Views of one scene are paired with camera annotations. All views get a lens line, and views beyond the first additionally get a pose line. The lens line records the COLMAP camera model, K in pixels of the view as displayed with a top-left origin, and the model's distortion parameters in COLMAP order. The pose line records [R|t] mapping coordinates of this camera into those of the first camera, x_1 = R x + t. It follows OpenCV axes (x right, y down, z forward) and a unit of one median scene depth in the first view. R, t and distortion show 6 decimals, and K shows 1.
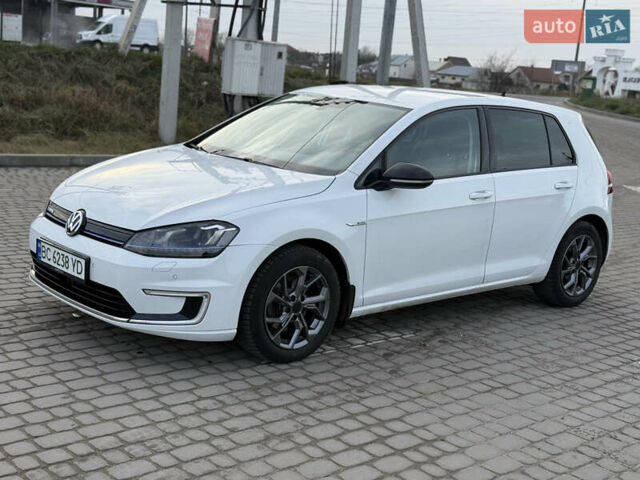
lens RADIAL K [[888.3, 0, 313.0], [0, 888.3, 238.3], [0, 0, 1]] dist [0.141172, -0.119054]
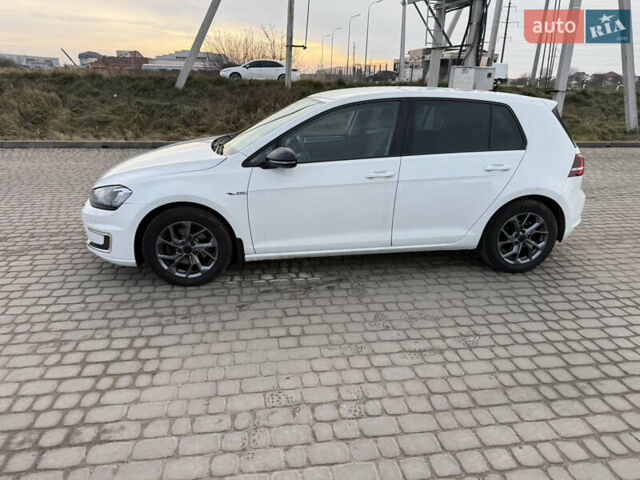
lens RADIAL K [[450.1, 0, 317.2], [0, 450.1, 238.1], [0, 0, 1]] dist [0.066180, -0.100013]
pose [[0.830526, 0.114270, -0.545132, 0.537587], [-0.050784, 0.990187, 0.130192, -0.044572], [0.554659, -0.080444, 0.828180, 0.510693]]
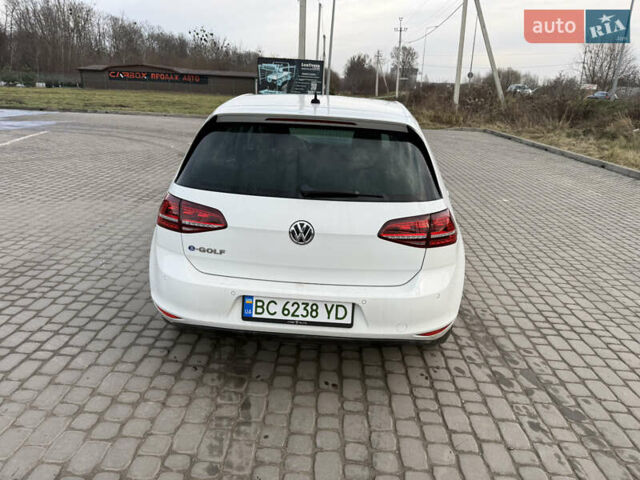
lens RADIAL K [[454.6, 0, 315.8], [0, 454.6, 226.6], [0, 0, 1]] dist [0.047503, -0.077872]
pose [[-0.698052, 0.090099, -0.710356, 0.710967], [-0.239199, 0.905720, 0.349935, -0.286854], [0.674913, 0.414189, -0.610688, 1.850910]]
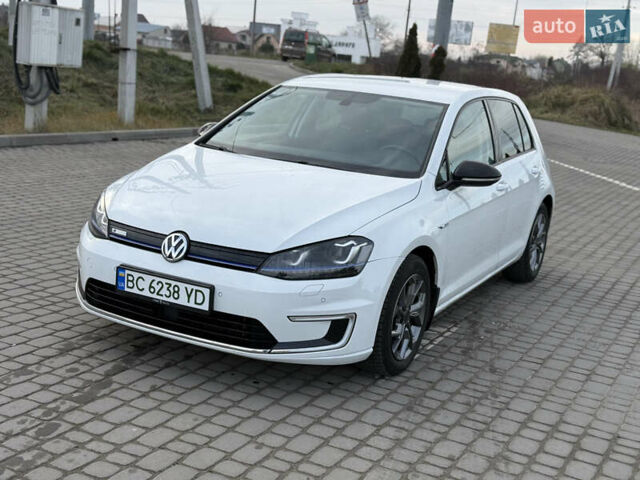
lens RADIAL K [[888.3, 0, 313.0], [0, 888.3, 238.3], [0, 0, 1]] dist [0.141172, -0.119054]
pose [[0.937903, -0.069642, 0.339836, -0.433059], [0.053846, 0.996994, 0.055704, -0.066860], [-0.342694, -0.033946, 0.938834, 0.121835]]
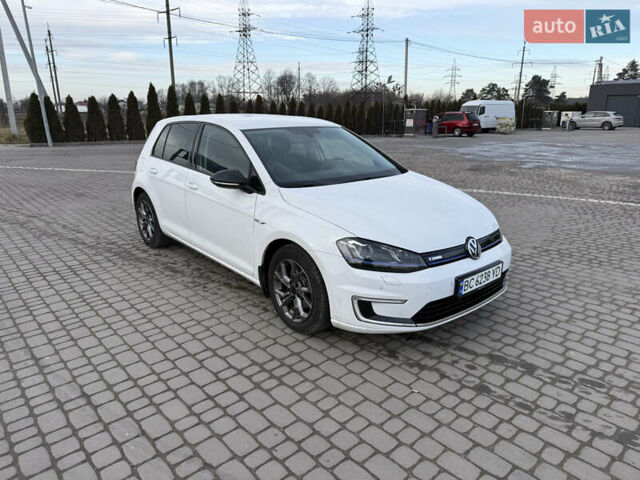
lens RADIAL K [[450.1, 0, 317.2], [0, 450.1, 238.1], [0, 0, 1]] dist [0.066180, -0.100013]
pose [[0.014457, -0.356873, 0.934041, -0.848022], [0.189039, 0.918268, 0.347920, -0.289608], [-0.981863, 0.171540, 0.080738, 1.151854]]
